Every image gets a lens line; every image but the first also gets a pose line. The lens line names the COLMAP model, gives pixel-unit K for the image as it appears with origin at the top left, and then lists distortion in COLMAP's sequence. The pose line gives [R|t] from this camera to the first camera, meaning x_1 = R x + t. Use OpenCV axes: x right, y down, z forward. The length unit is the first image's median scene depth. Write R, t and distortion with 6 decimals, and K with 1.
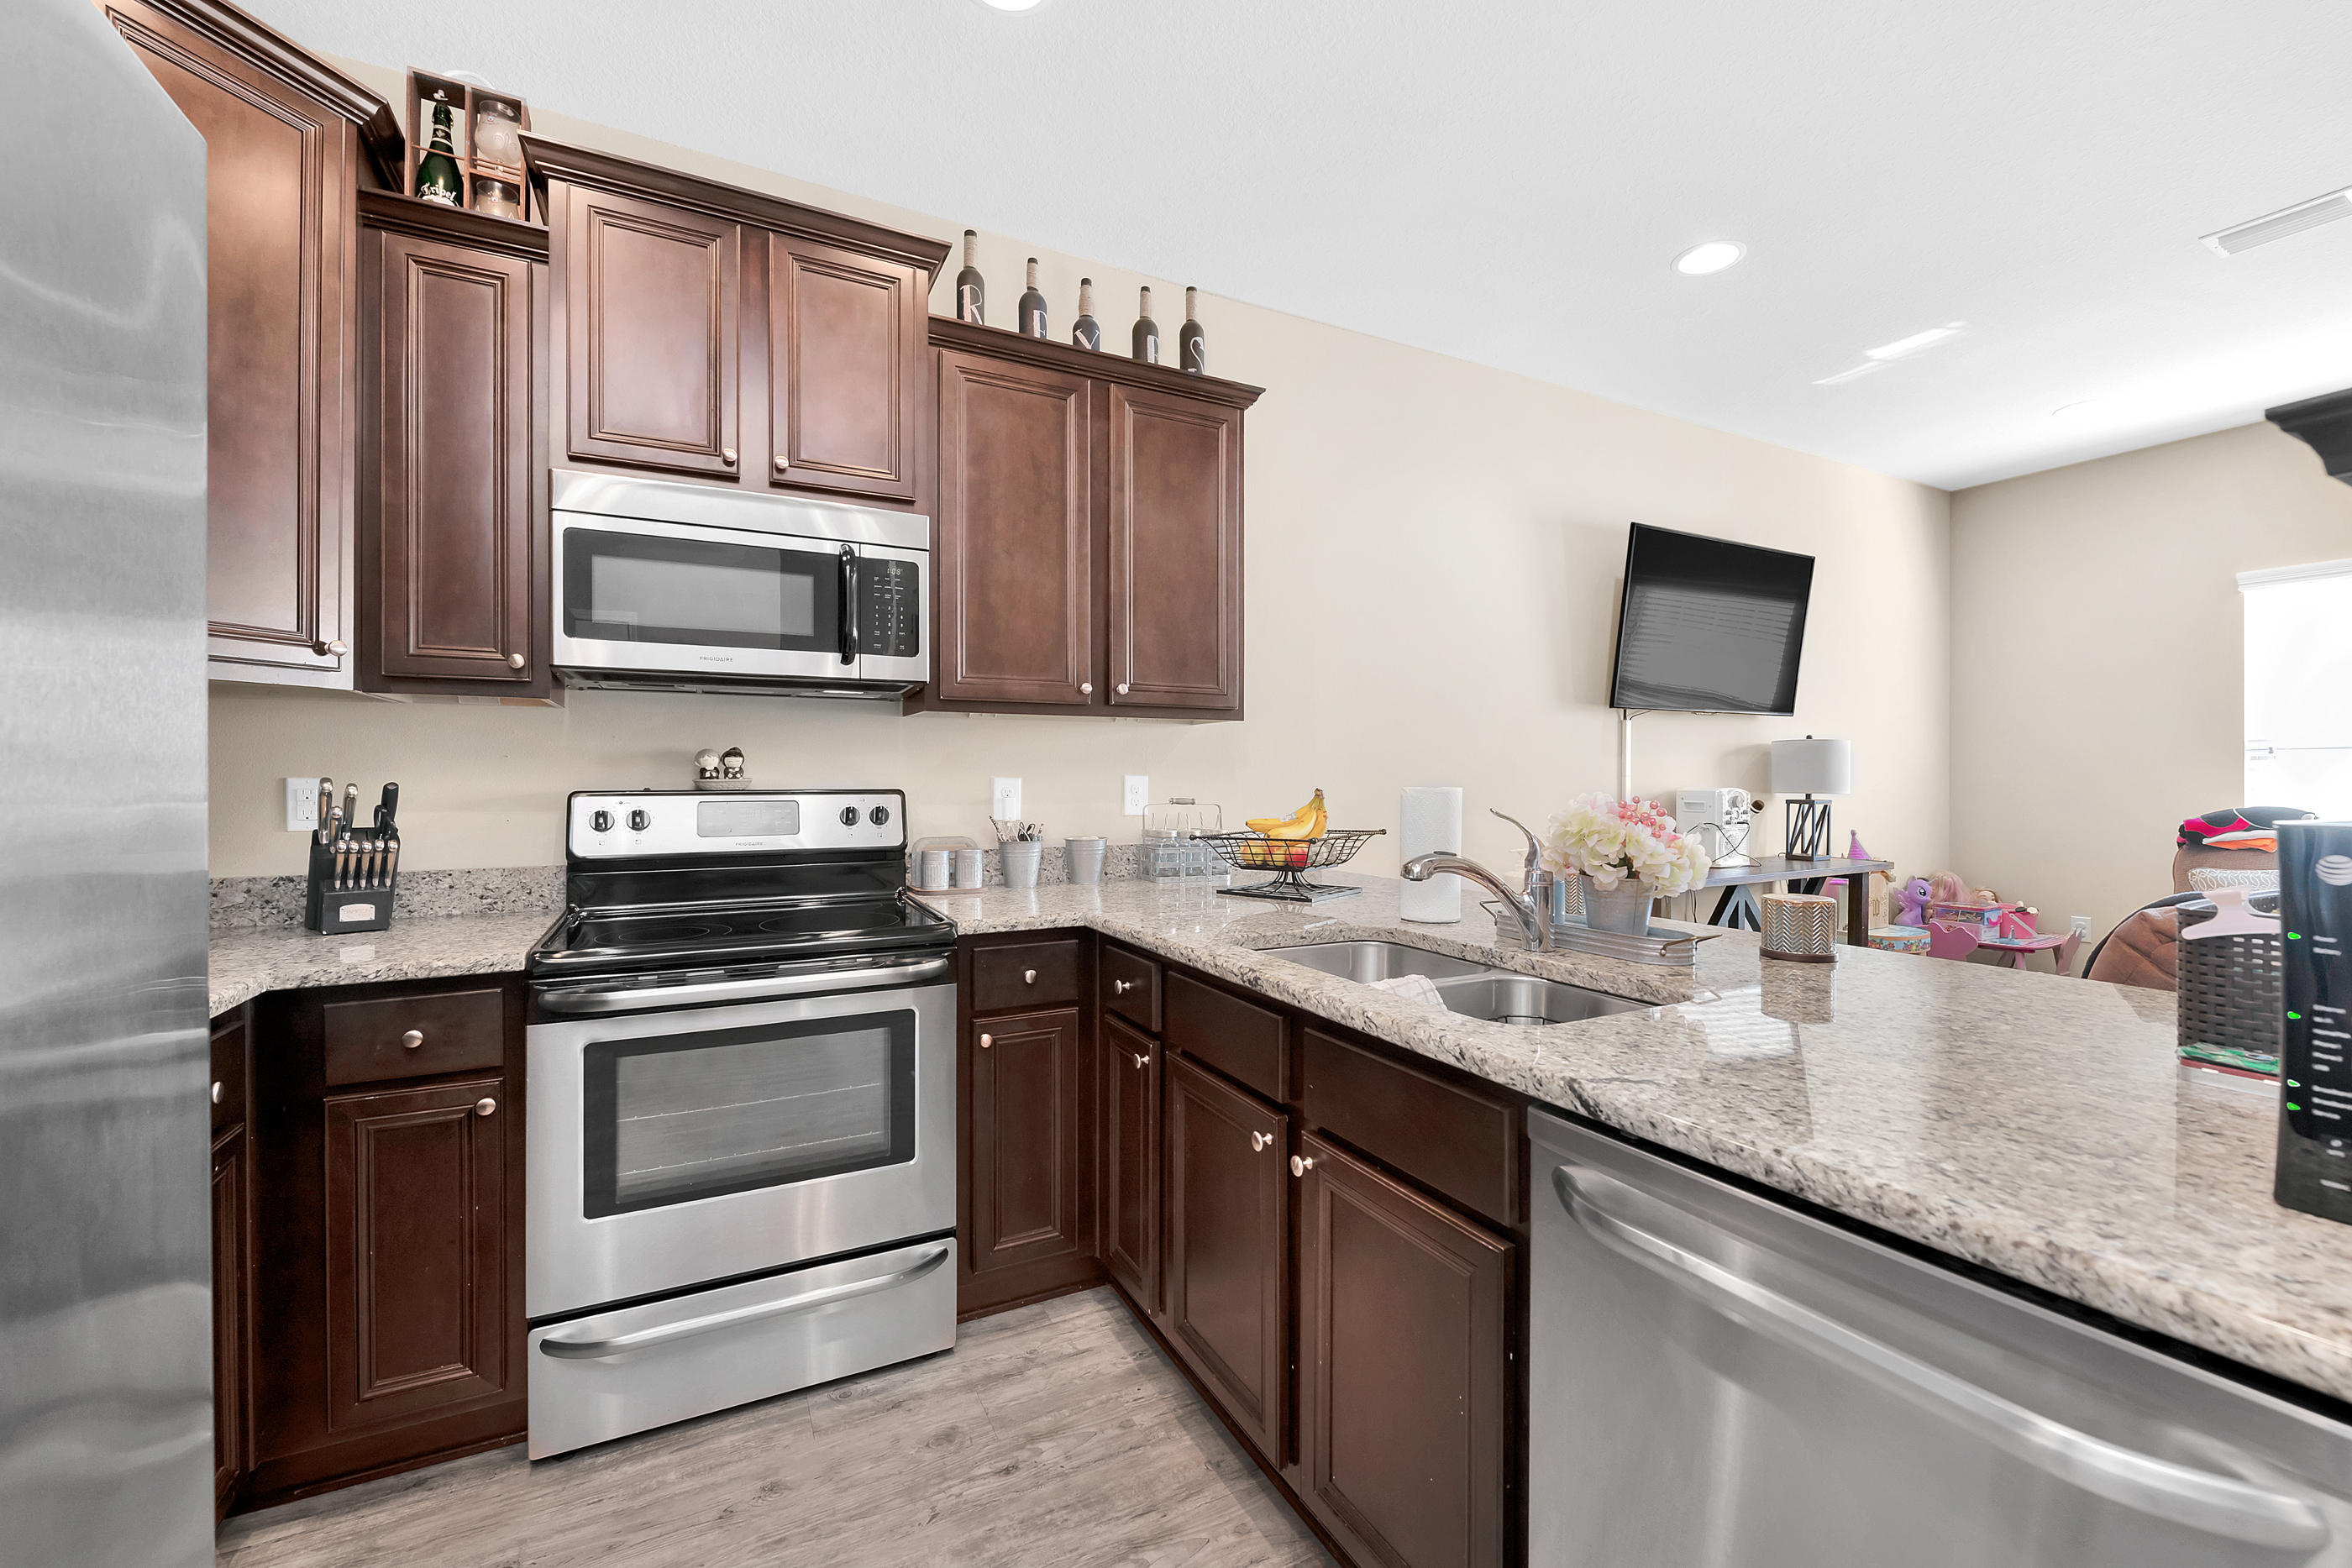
lens RADIAL K [[972.5, 0, 1198.4], [0, 972.5, 777.6], [0, 0, 1]] dist [-0.006234, -0.003361]
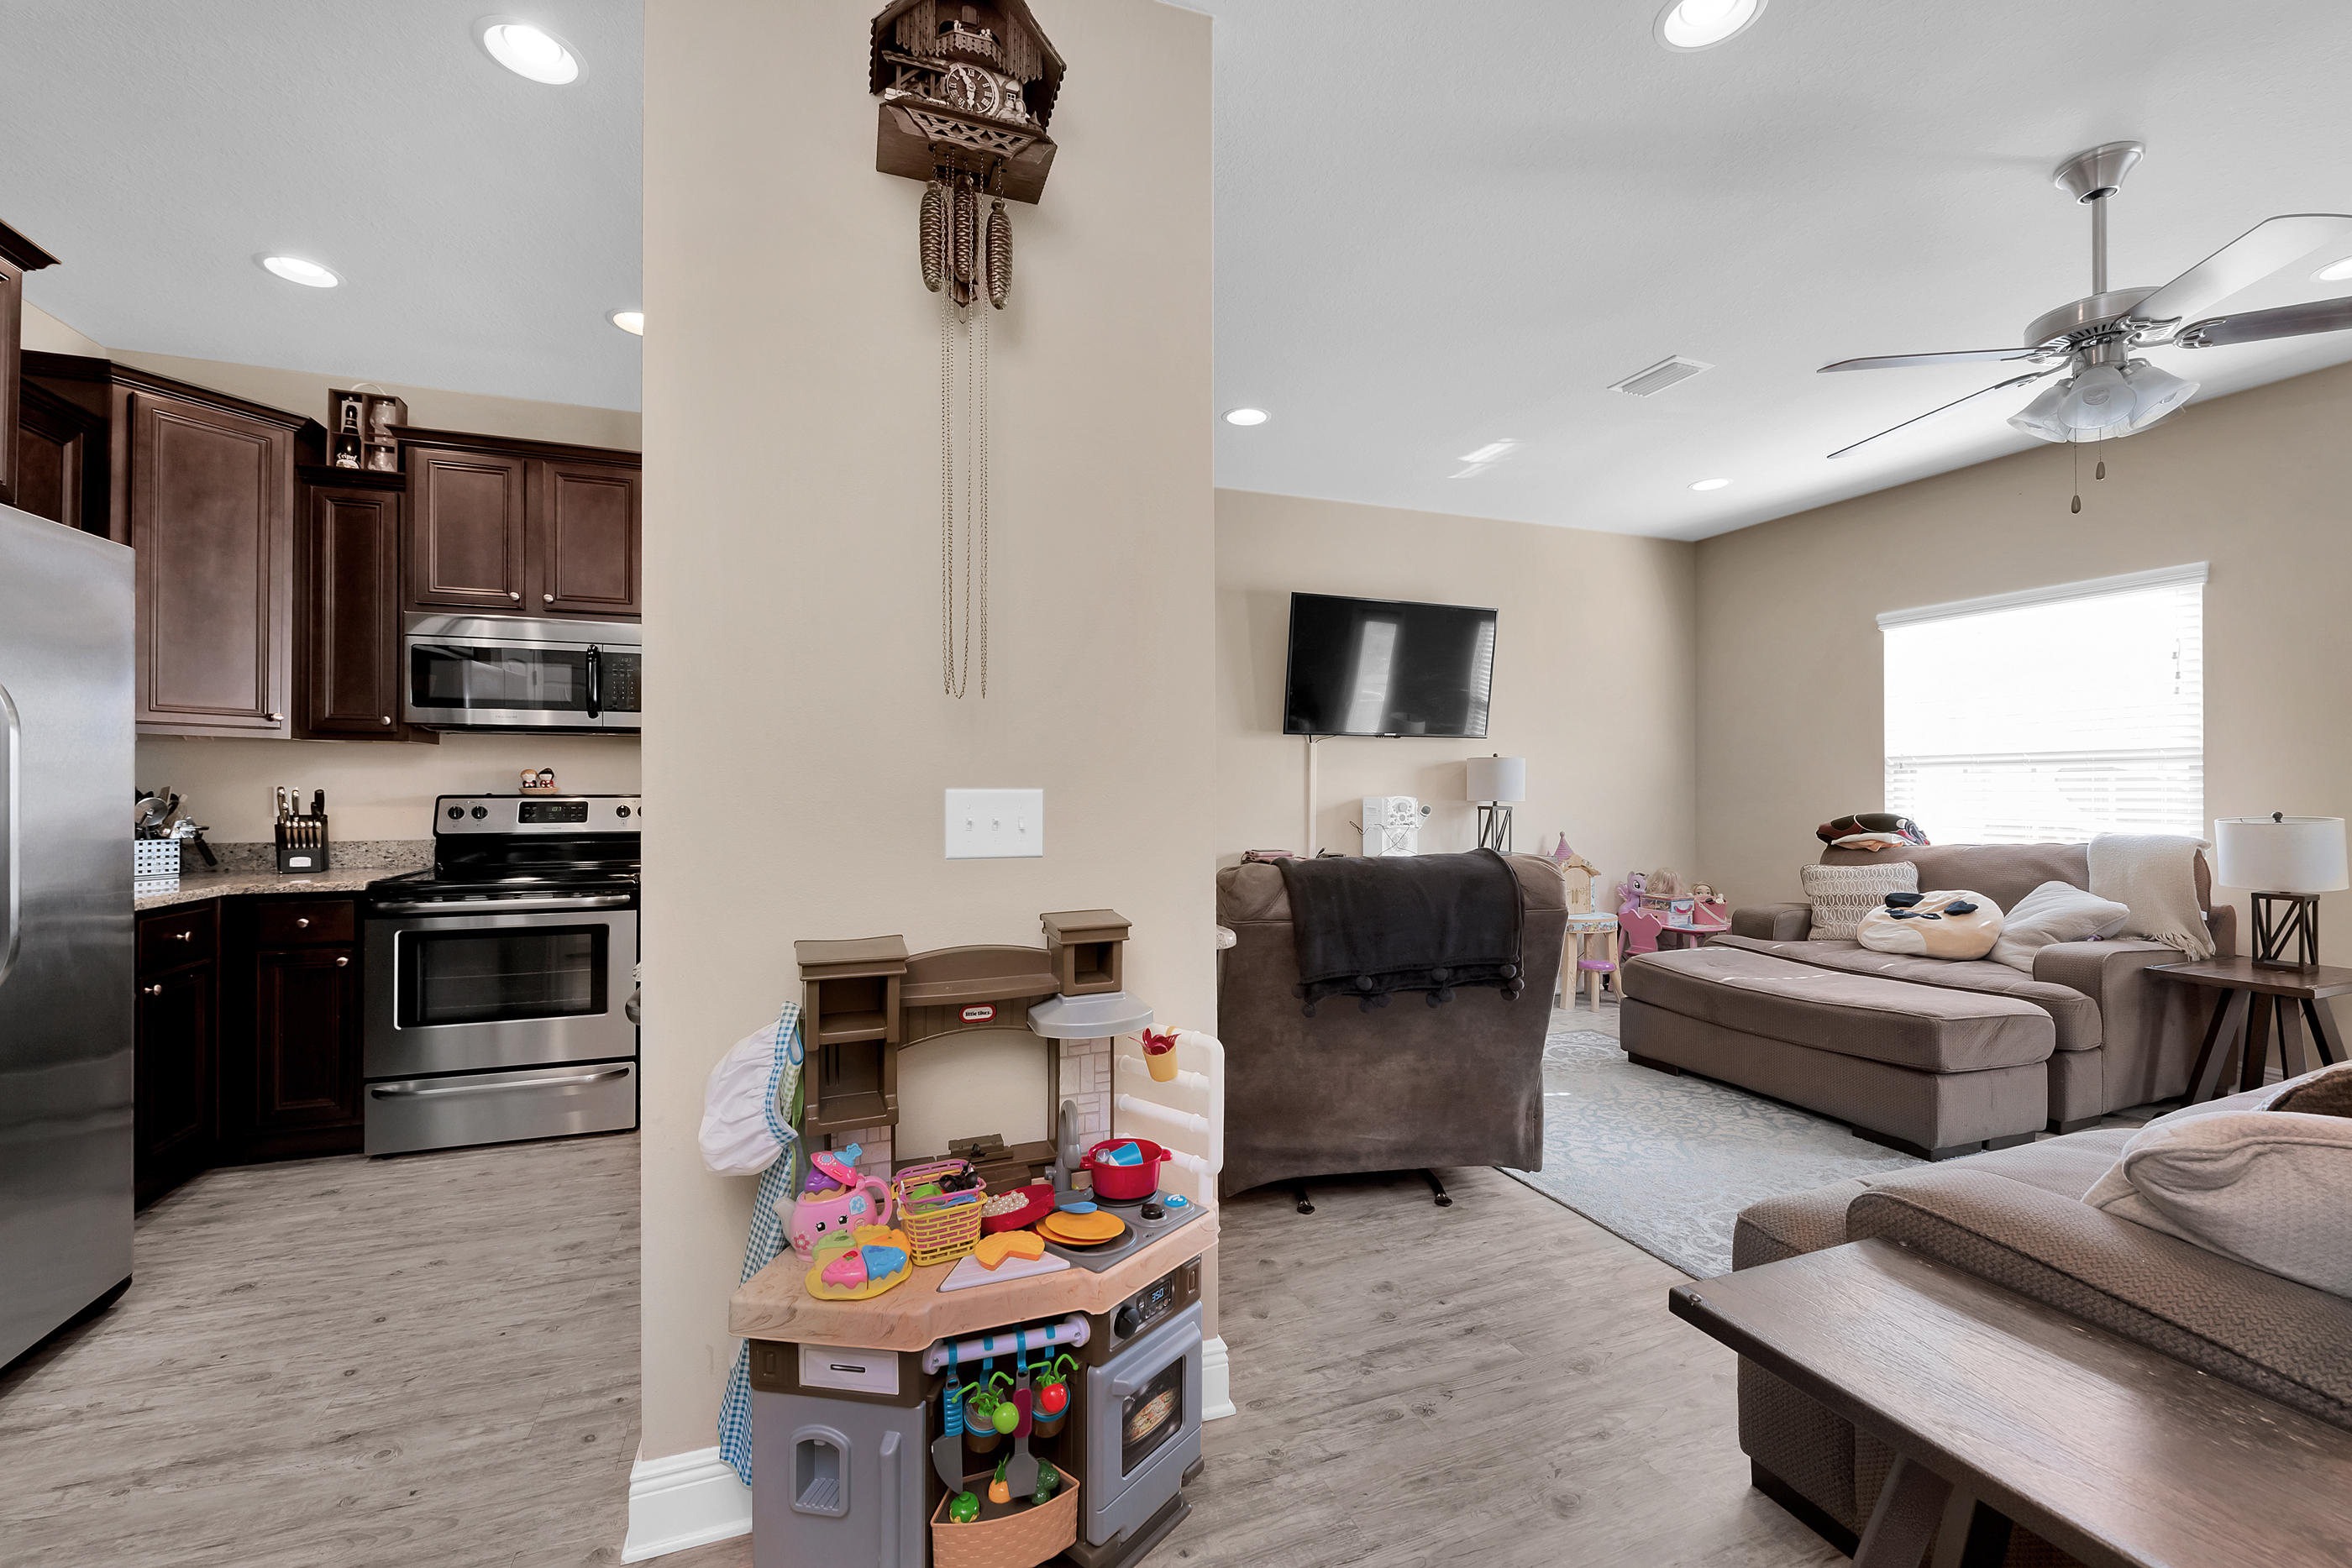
lens RADIAL K [[972.5, 0, 1249.6], [0, 972.5, 783.9], [0, 0, 1]] dist [-0.006234, -0.003361]
pose [[0.995899, -0.000289, -0.090468, 0.987787], [-0.000314, 0.999978, -0.006646, 0.005746], [0.090468, 0.006647, 0.995877, -0.588887]]
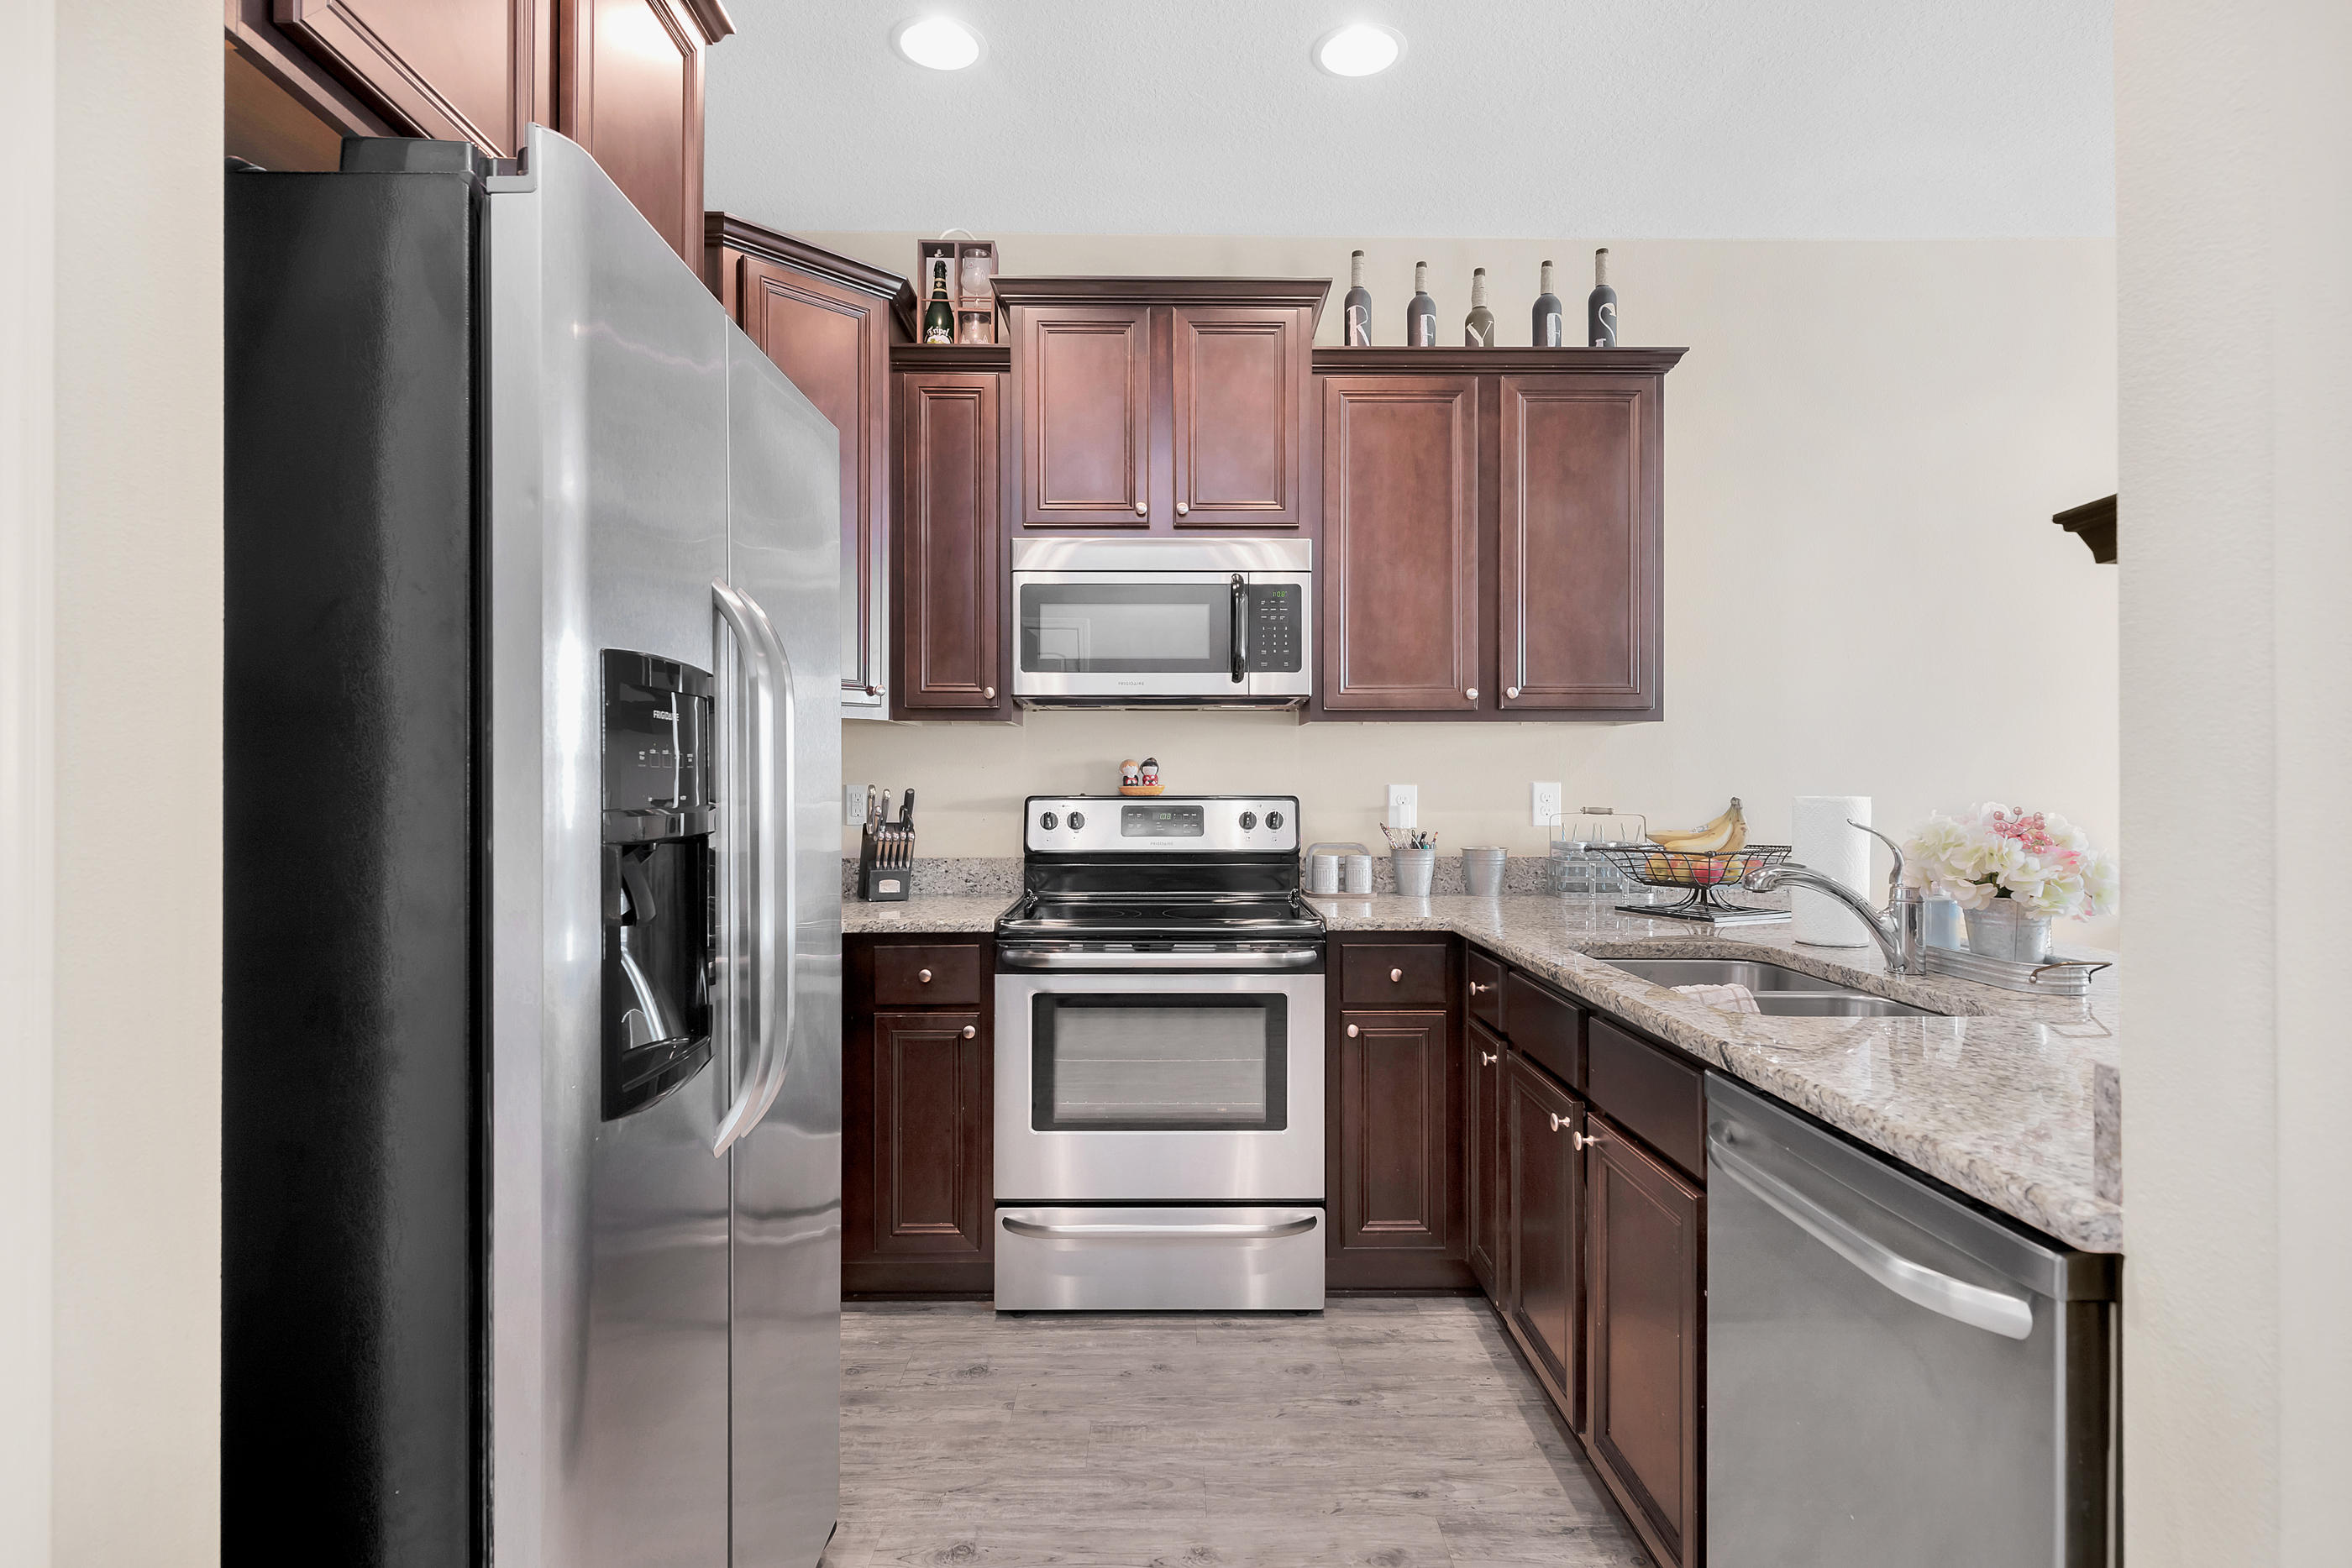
lens RADIAL K [[1250.8, 0, 1167.4], [0, 1250.8, 782.8], [0, 0, 1]] dist [-0.019670, -0.000437]
pose [[0.889070, 0.000622, -0.457771, 0.240647], [-0.000837, 1.000000, -0.000268, -0.002078], [0.457770, 0.000622, 0.889070, -0.332478]]
